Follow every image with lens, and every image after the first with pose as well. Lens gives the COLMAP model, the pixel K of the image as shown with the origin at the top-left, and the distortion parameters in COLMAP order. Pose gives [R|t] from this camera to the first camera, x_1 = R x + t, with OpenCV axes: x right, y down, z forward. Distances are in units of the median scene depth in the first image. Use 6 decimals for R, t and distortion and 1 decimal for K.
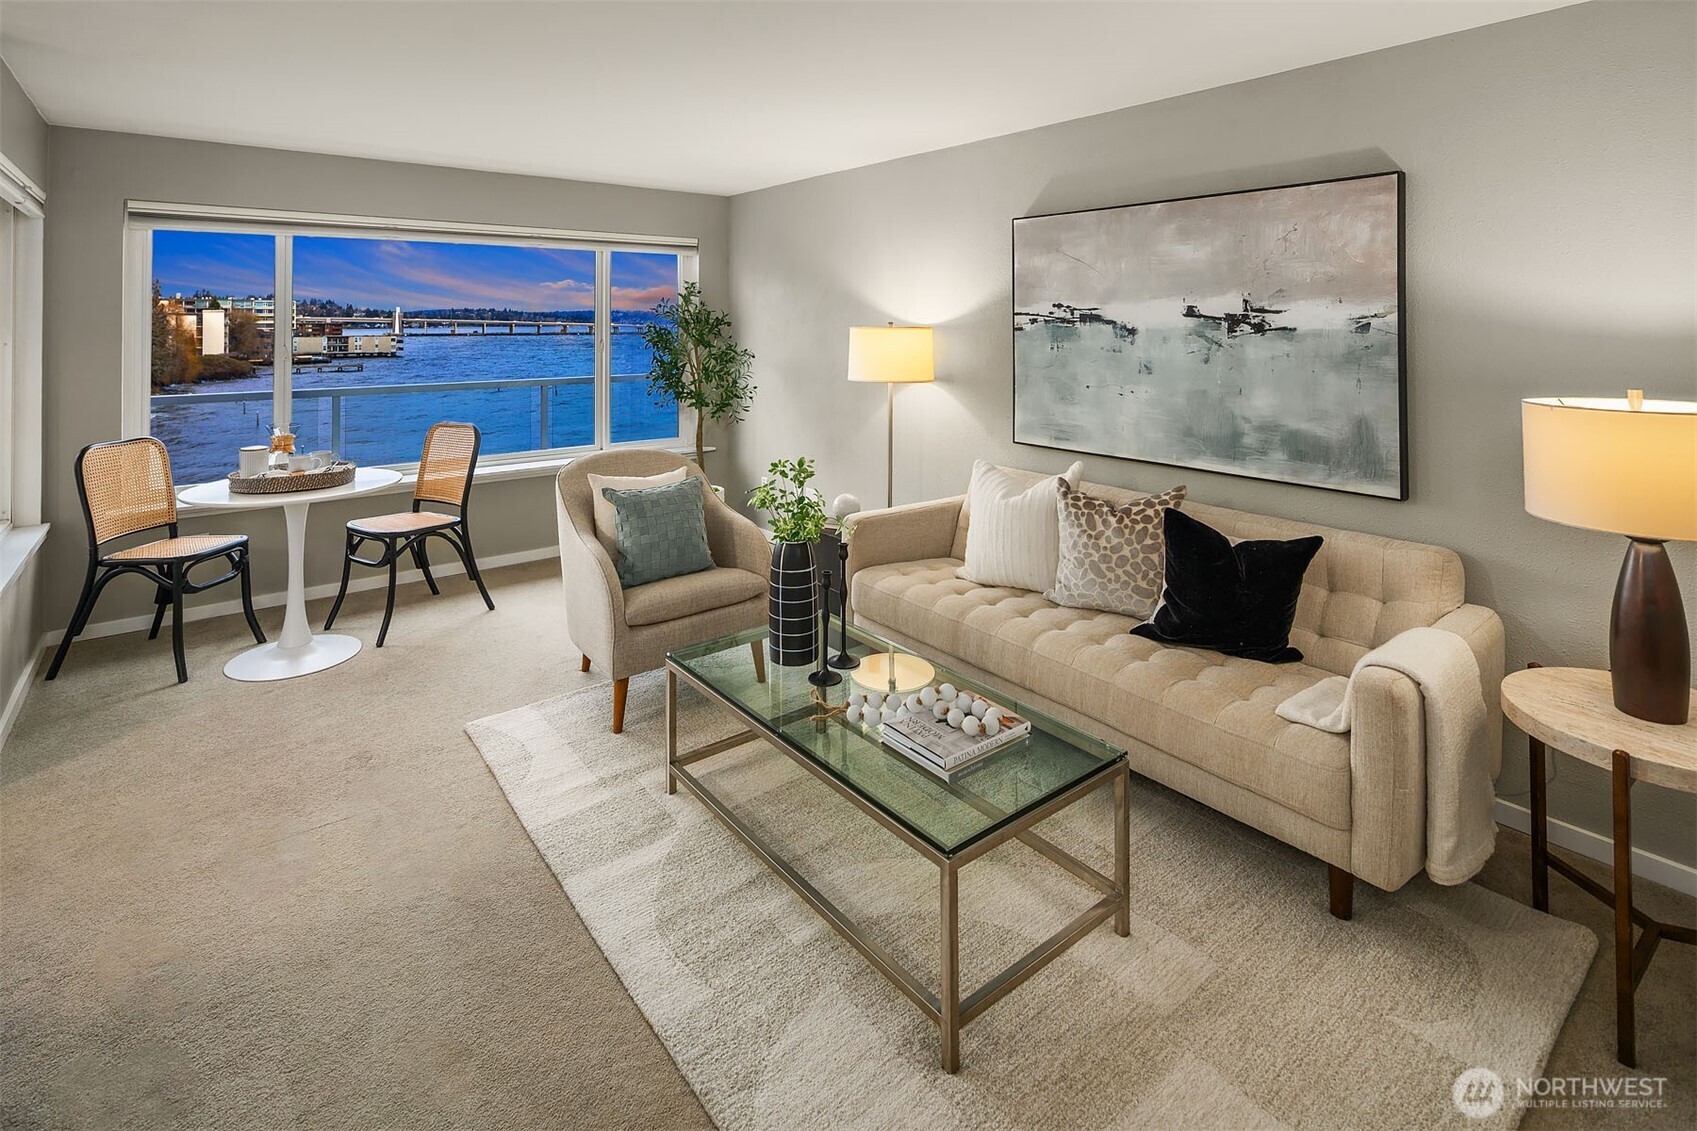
lens RADIAL K [[835.4, 0, 836.4], [0, 835.4, 311.4], [0, 0, 1]] dist [0.003938, -0.000334]
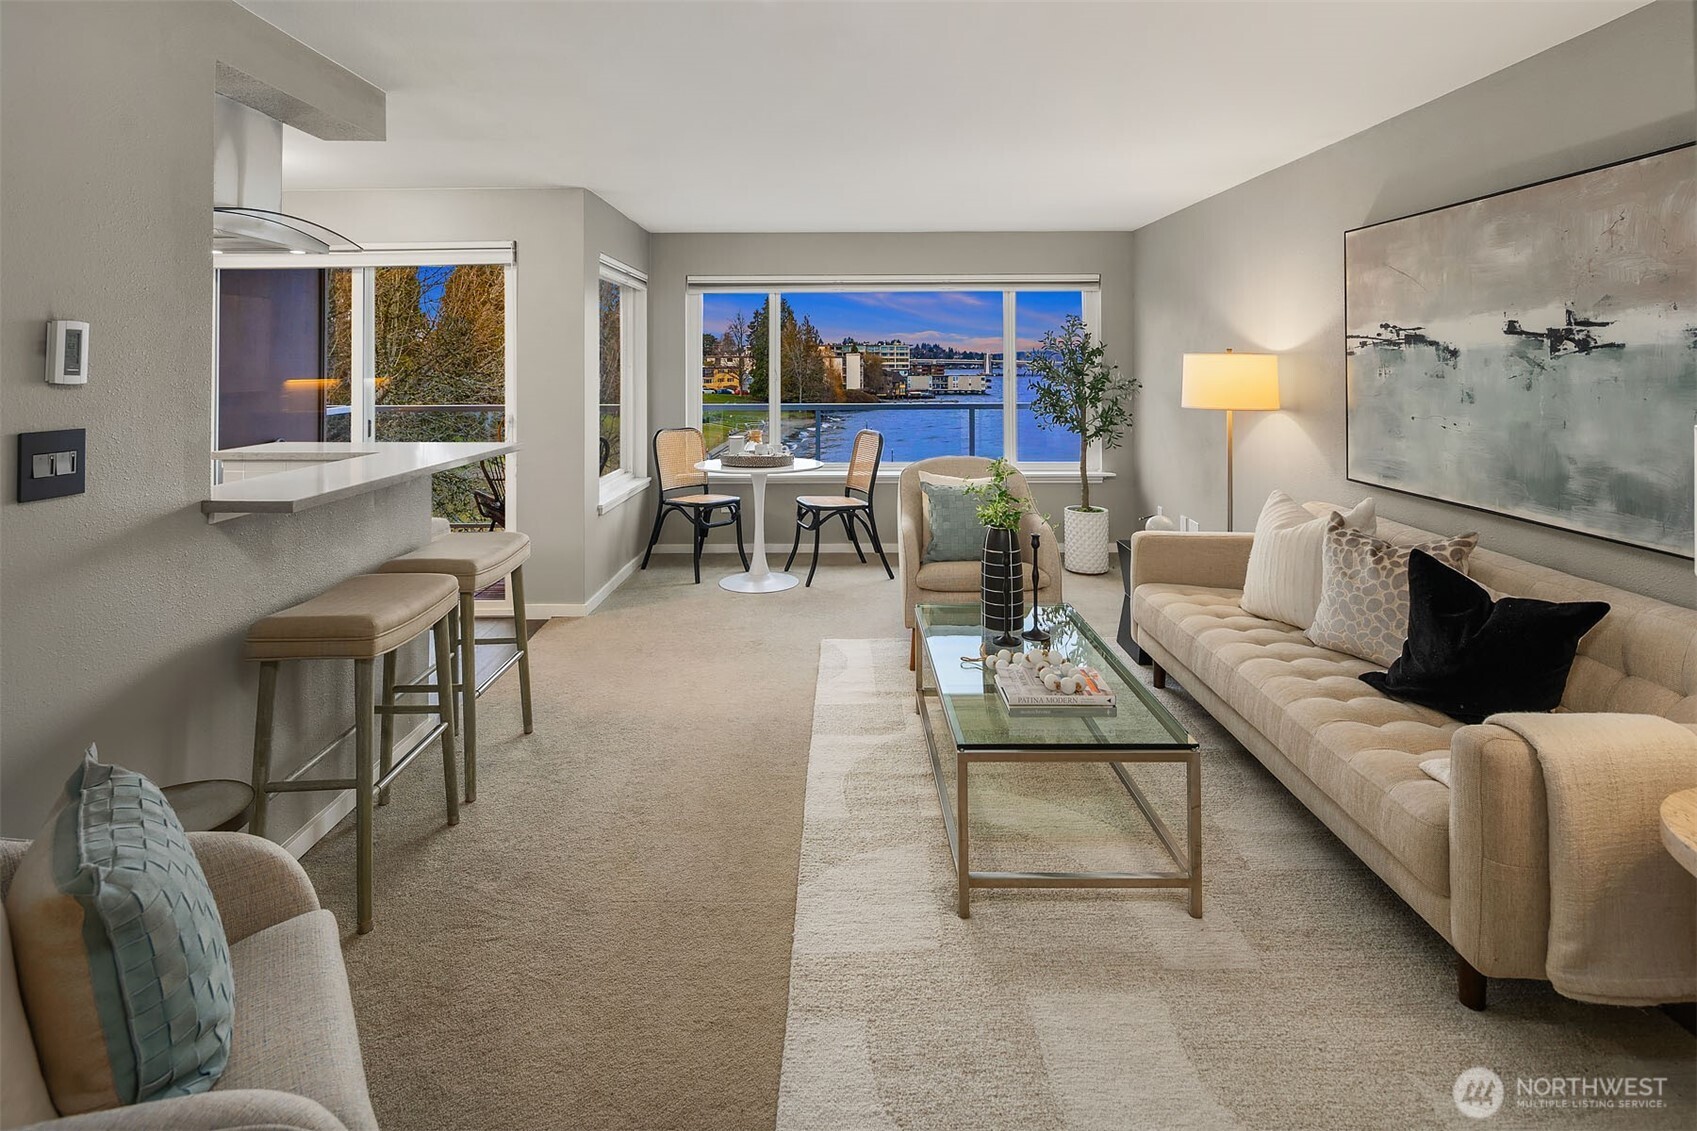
lens RADIAL K [[838.6, 0, 831.2], [0, 838.6, 351.3], [0, 0, 1]] dist [0.026148, -0.018874]
pose [[0.784421, -0.009801, -0.620151, 0.402939], [0.008847, 0.999950, -0.004613, 0.020980], [0.620166, -0.001868, 0.784469, -0.072737]]
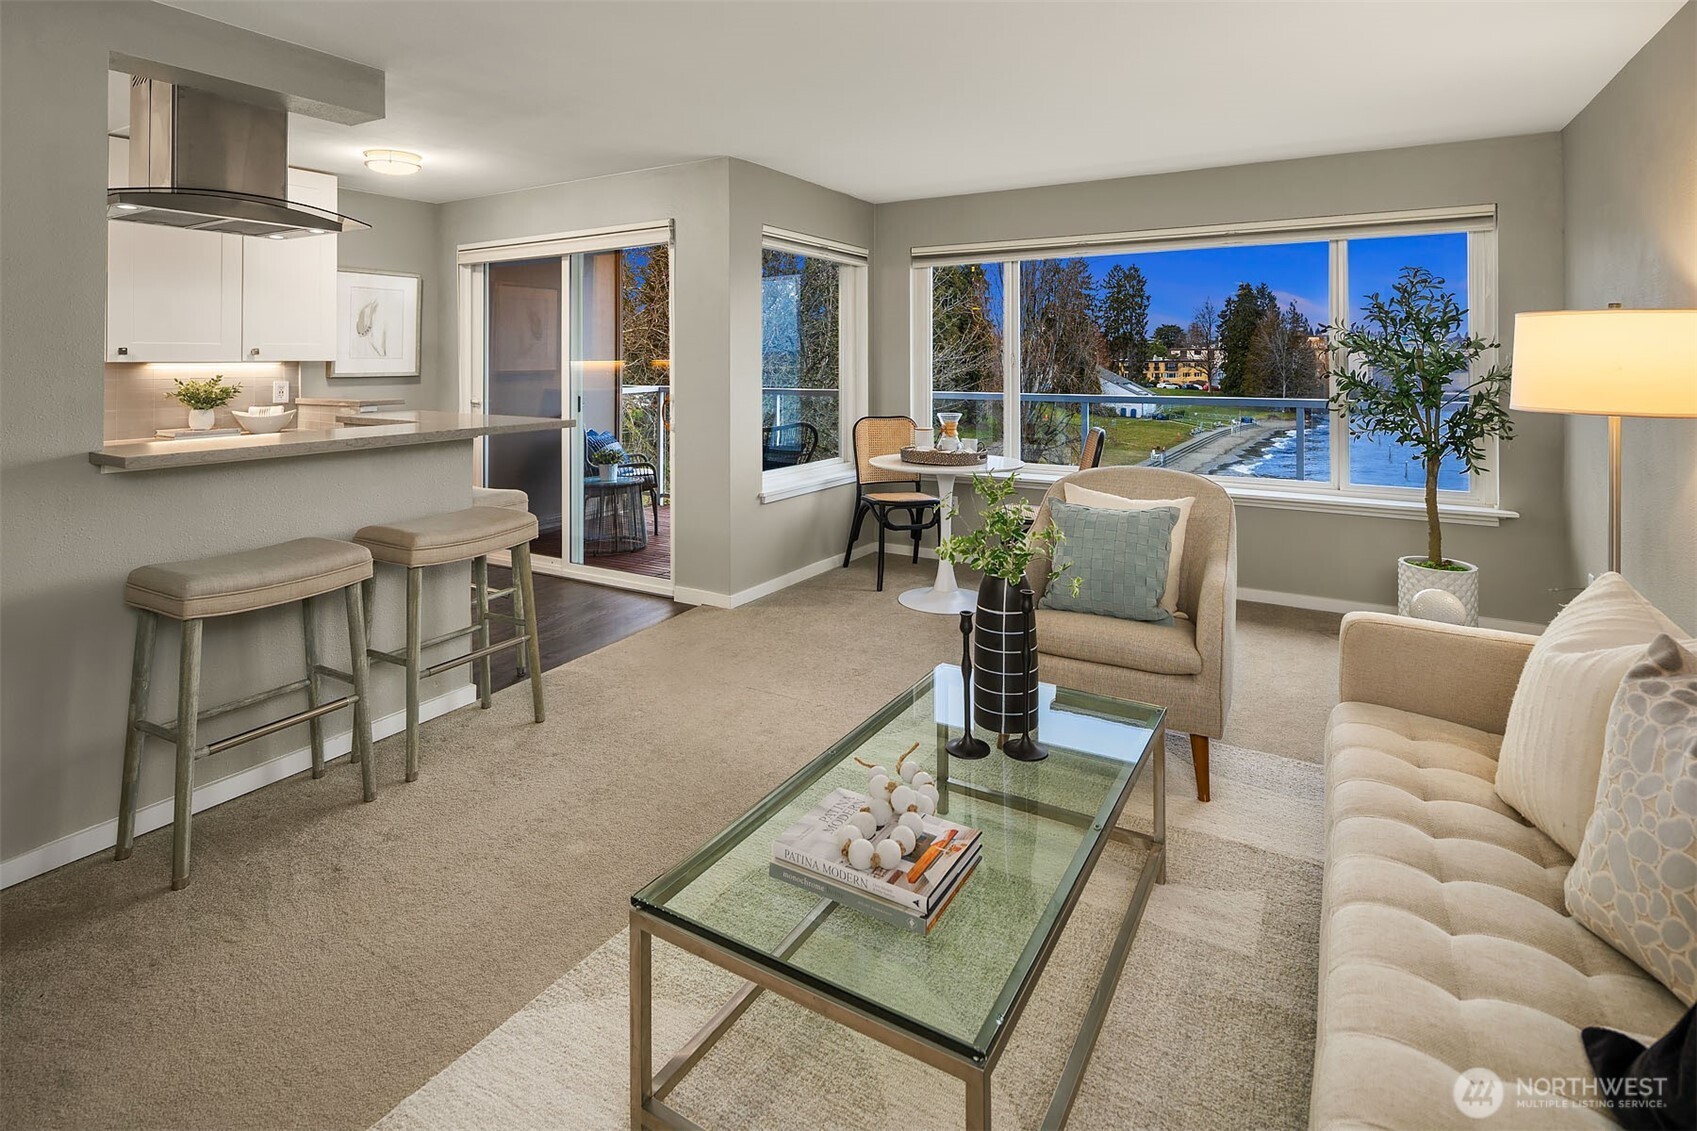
lens RADIAL K [[838.6, 0, 831.2], [0, 838.6, 351.3], [0, 0, 1]] dist [0.026148, -0.018874]
pose [[0.357671, -0.005963, -0.933829, 0.509426], [0.011315, 0.999934, -0.002051, 0.050832], [0.933779, -0.009832, 0.357715, 0.451182]]
